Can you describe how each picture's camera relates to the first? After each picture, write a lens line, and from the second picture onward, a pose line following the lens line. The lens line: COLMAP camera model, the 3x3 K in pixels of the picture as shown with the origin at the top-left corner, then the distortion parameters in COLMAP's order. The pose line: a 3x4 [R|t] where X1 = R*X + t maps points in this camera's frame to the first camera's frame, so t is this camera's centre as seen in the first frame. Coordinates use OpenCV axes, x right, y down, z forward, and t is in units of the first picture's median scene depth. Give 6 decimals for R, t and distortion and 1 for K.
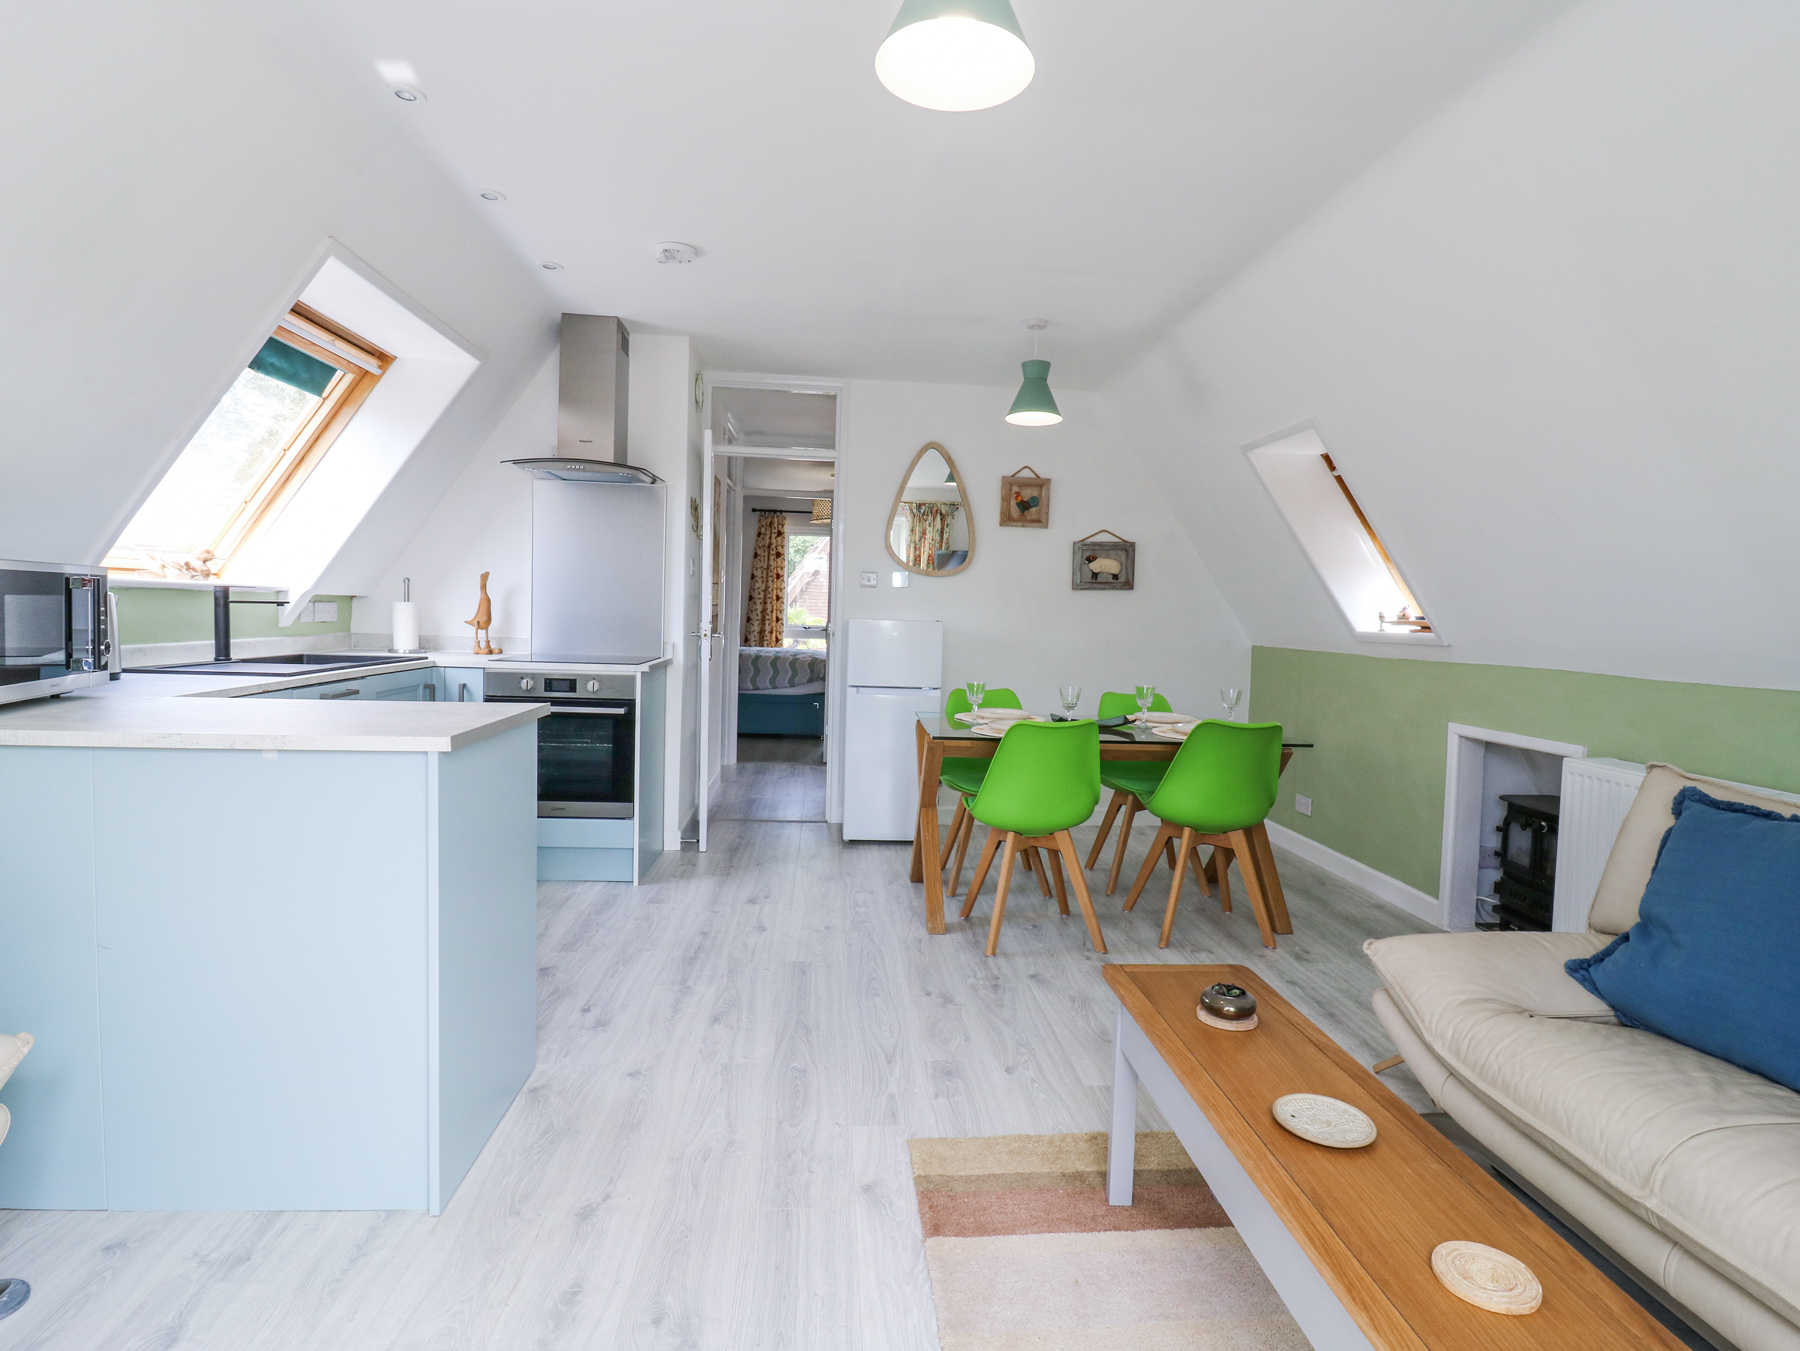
lens RADIAL K [[944.4, 0, 915.5], [0, 944.4, 673.2], [0, 0, 1]] dist [-0.002376, -0.011543]
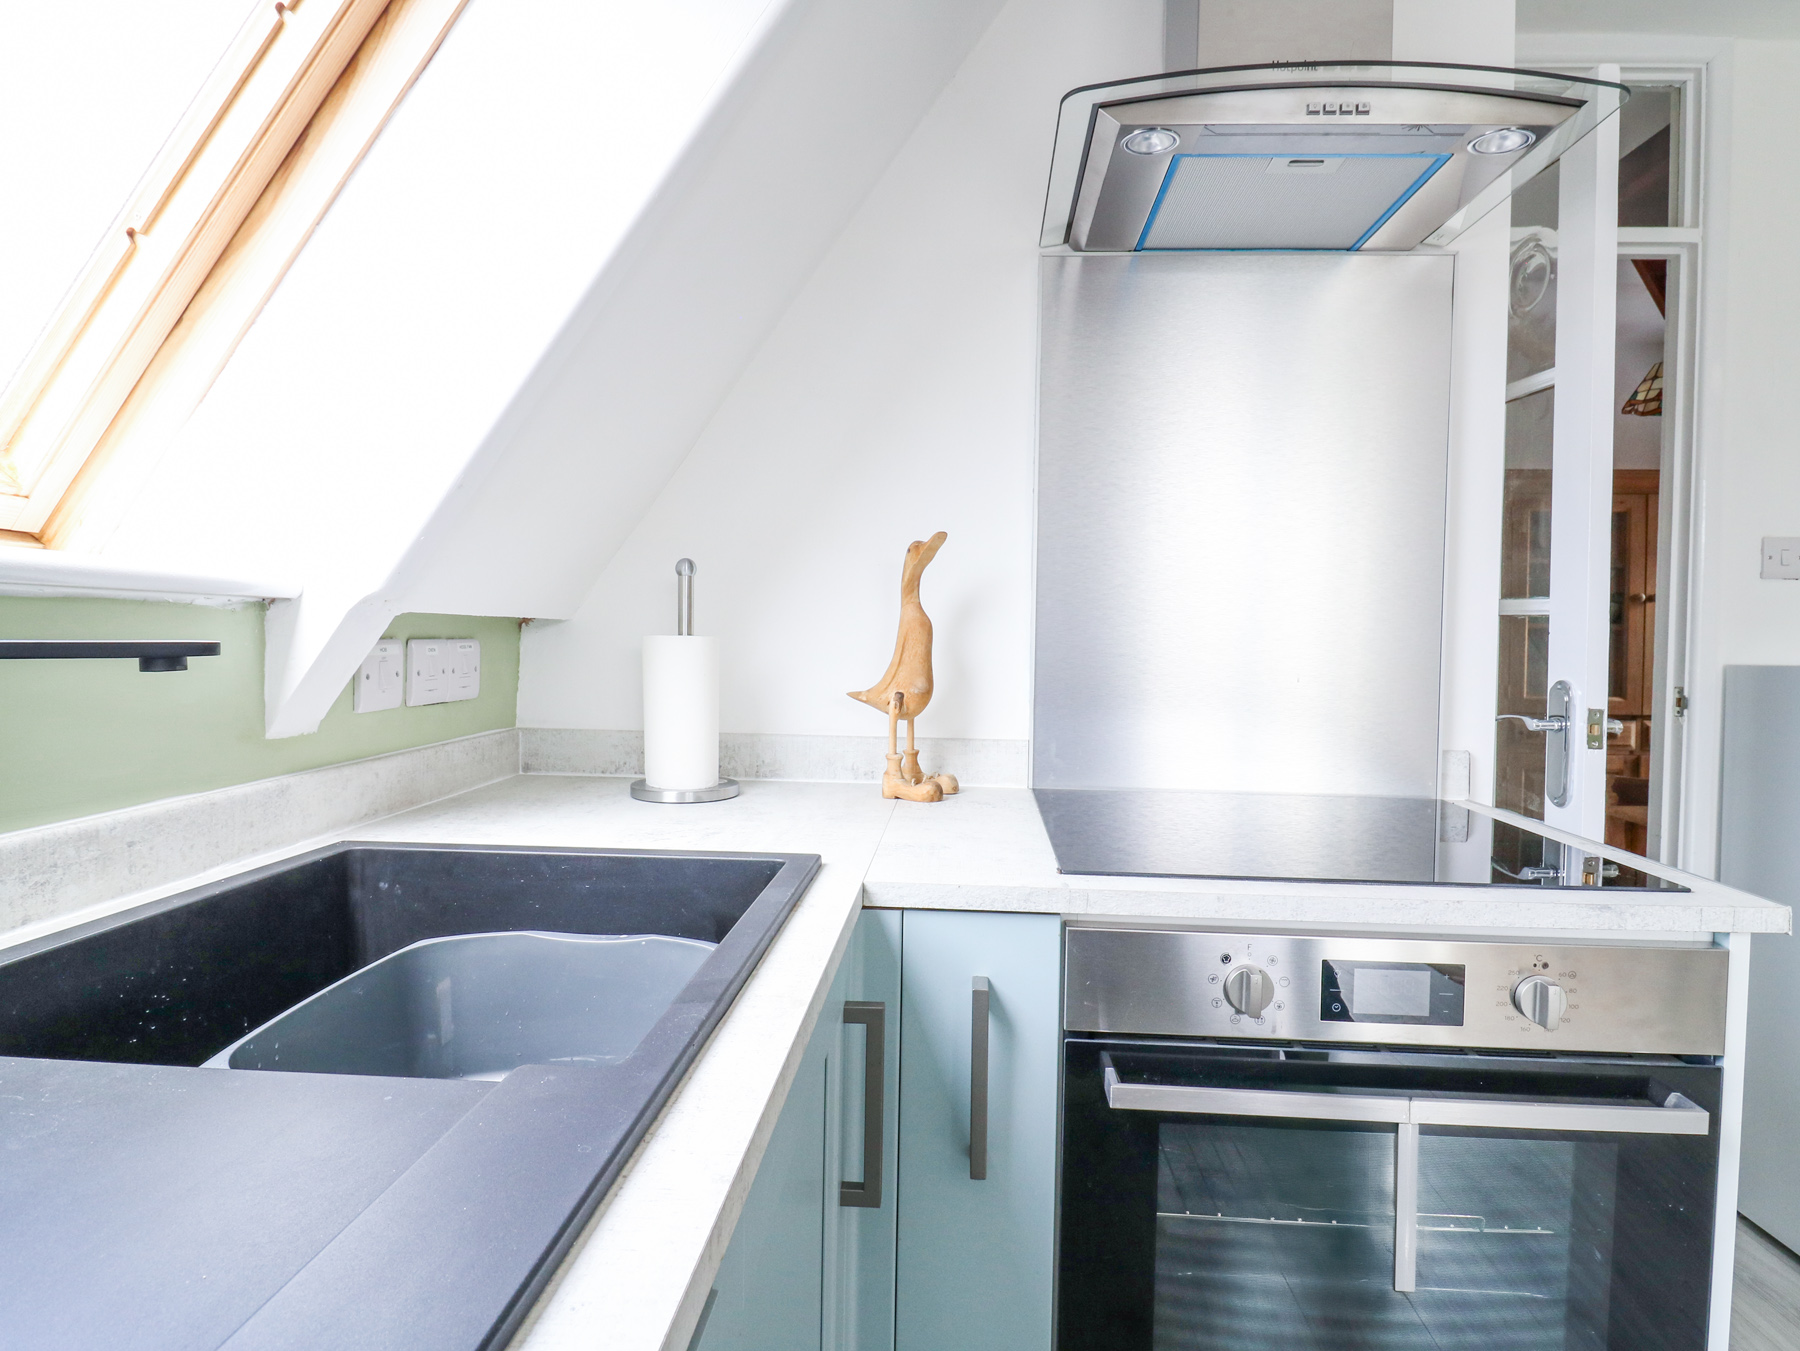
lens RADIAL K [[1021.0, 0, 915.7], [0, 1021.0, 661.2], [0, 0, 1]] dist [-0.003749, -0.004777]
pose [[0.989136, -0.010722, -0.146613, -0.341349], [0.004455, 0.999065, -0.043007, -0.042754], [0.146937, 0.041887, 0.988259, 0.556463]]
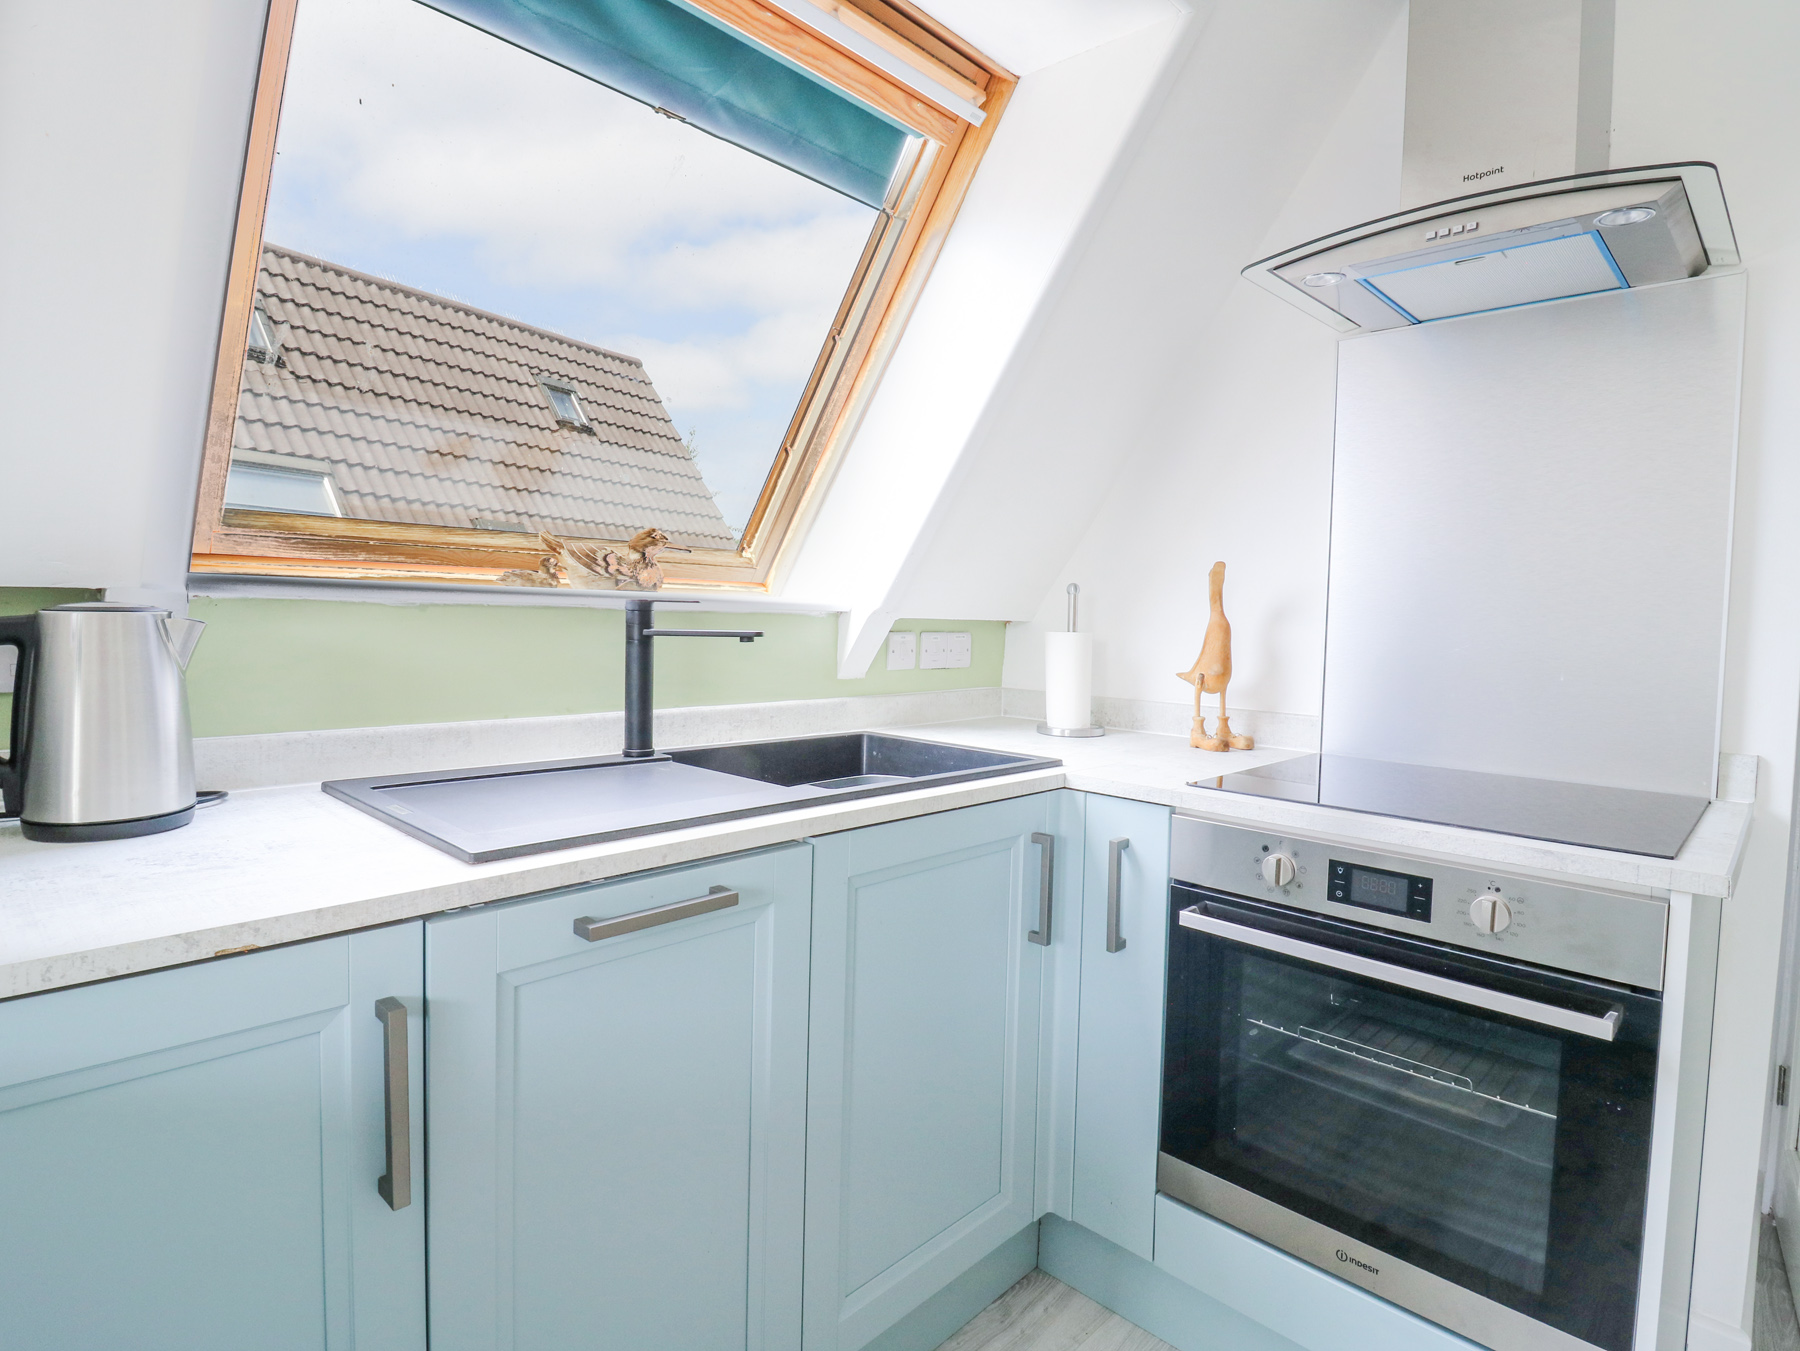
lens RADIAL K [[944.4, 0, 901.6], [0, 944.4, 660.5], [0, 0, 1]] dist [-0.002376, -0.011543]
pose [[0.653111, 0.020314, -0.756990, -0.181680], [-0.053102, 0.998408, -0.019022, -0.038080], [0.755398, 0.052621, 0.653150, 0.500424]]
